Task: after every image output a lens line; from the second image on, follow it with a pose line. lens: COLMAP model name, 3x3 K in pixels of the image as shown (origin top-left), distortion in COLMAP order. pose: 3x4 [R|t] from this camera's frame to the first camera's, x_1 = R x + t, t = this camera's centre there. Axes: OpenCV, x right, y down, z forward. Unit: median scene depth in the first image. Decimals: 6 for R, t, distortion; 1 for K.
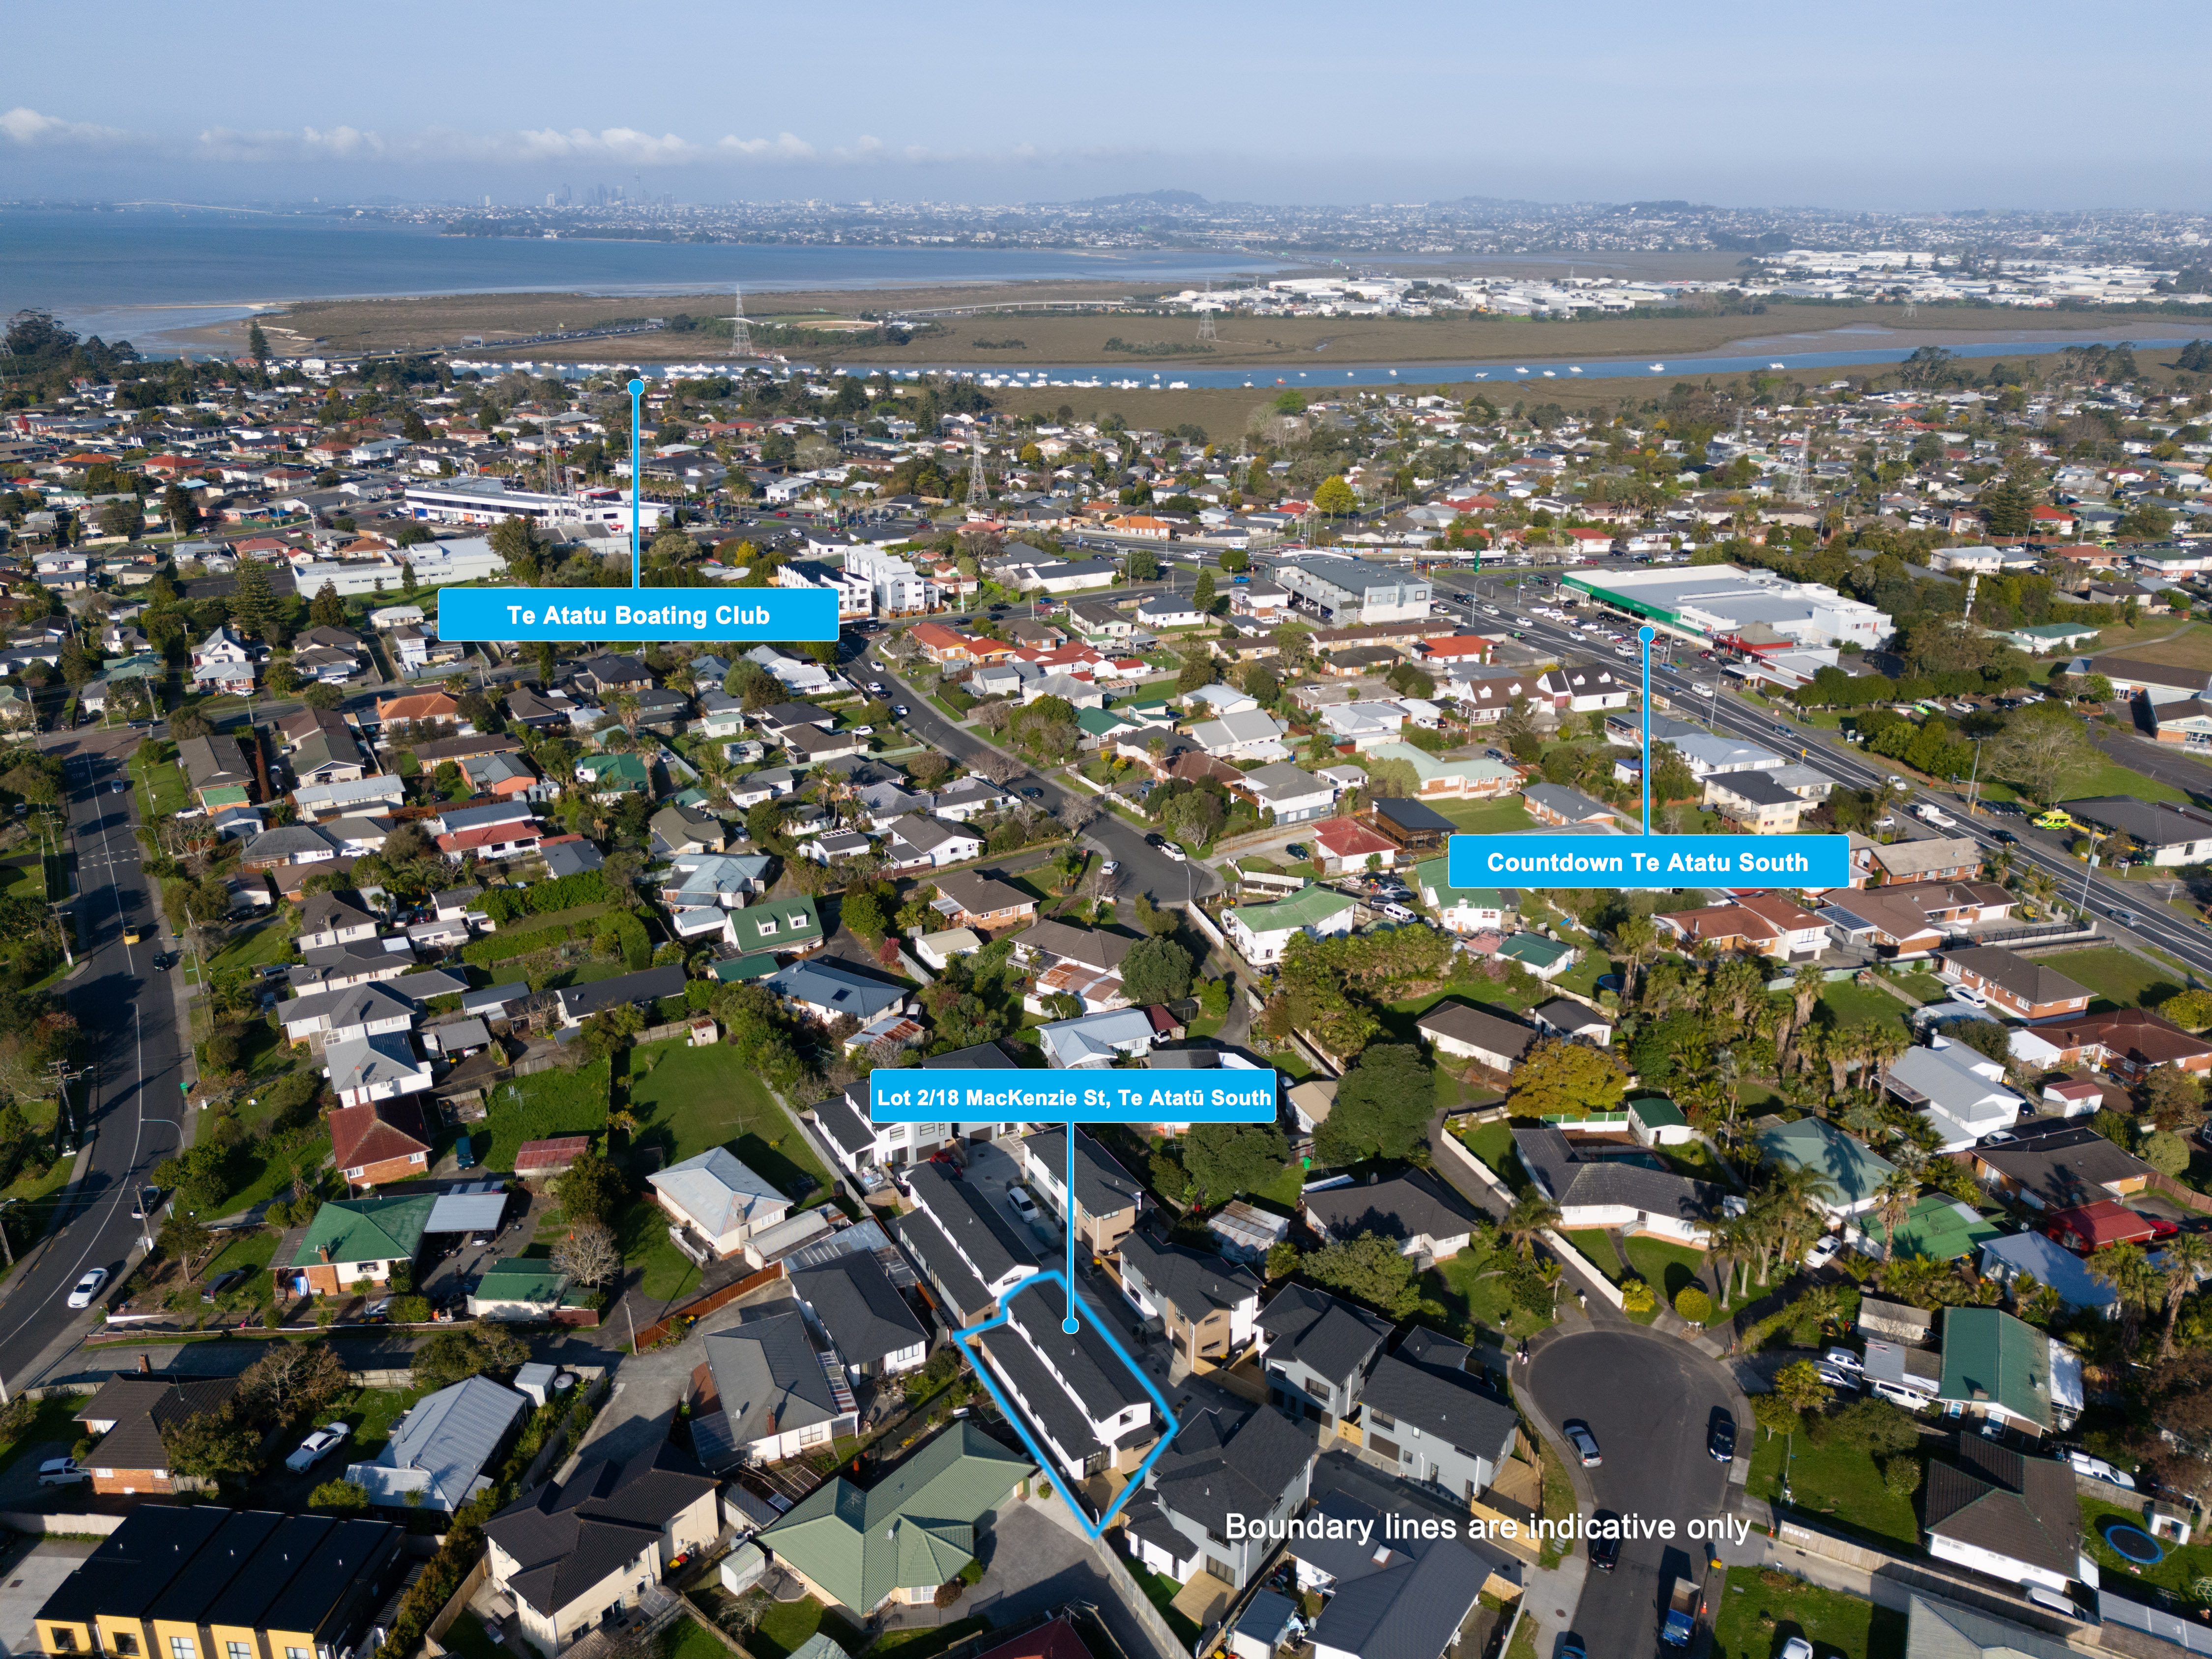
lens RADIAL K [[1544.8, 0, 1113.7], [0, 1544.8, 839.1], [0, 0, 1]] dist [0.005540, -0.005464]
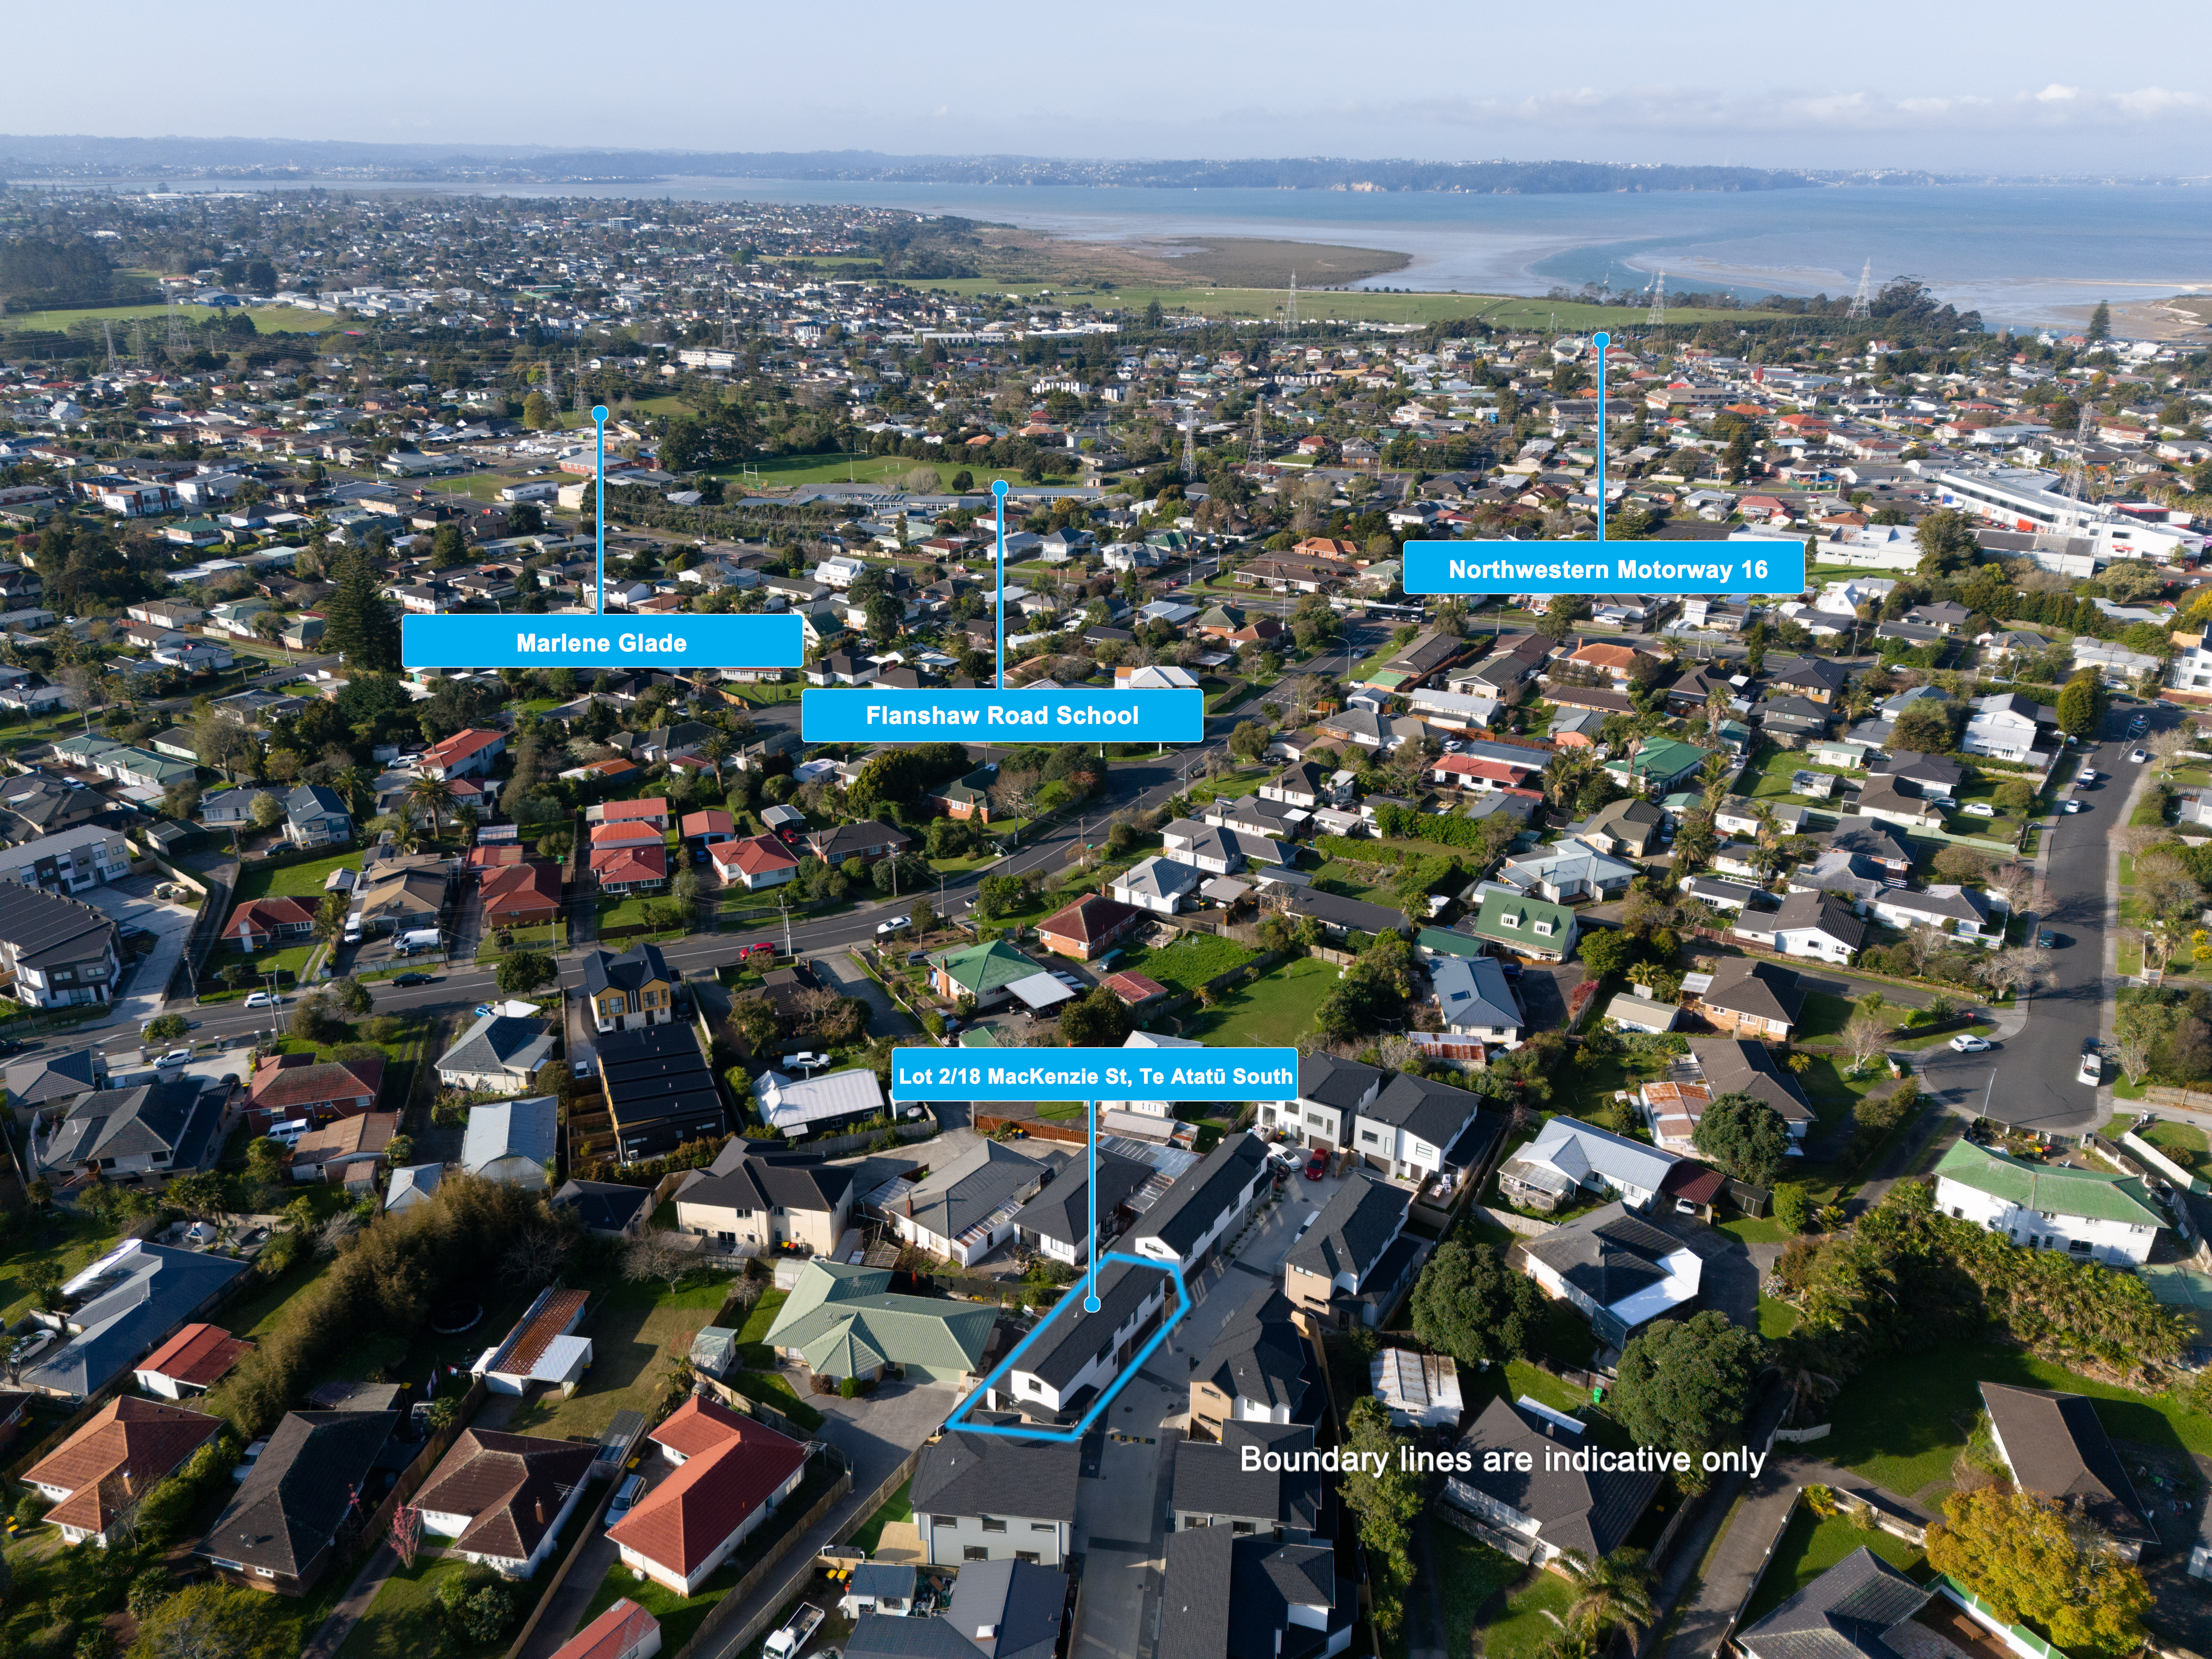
lens RADIAL K [[1544.8, 0, 1113.1], [0, 1544.8, 819.8], [0, 0, 1]] dist [0.005540, -0.005464]
pose [[0.478166, 0.325249, -0.815825, 0.409278], [-0.322637, 0.929003, 0.181268, -0.092367], [0.816861, 0.176539, 0.549155, 0.241269]]
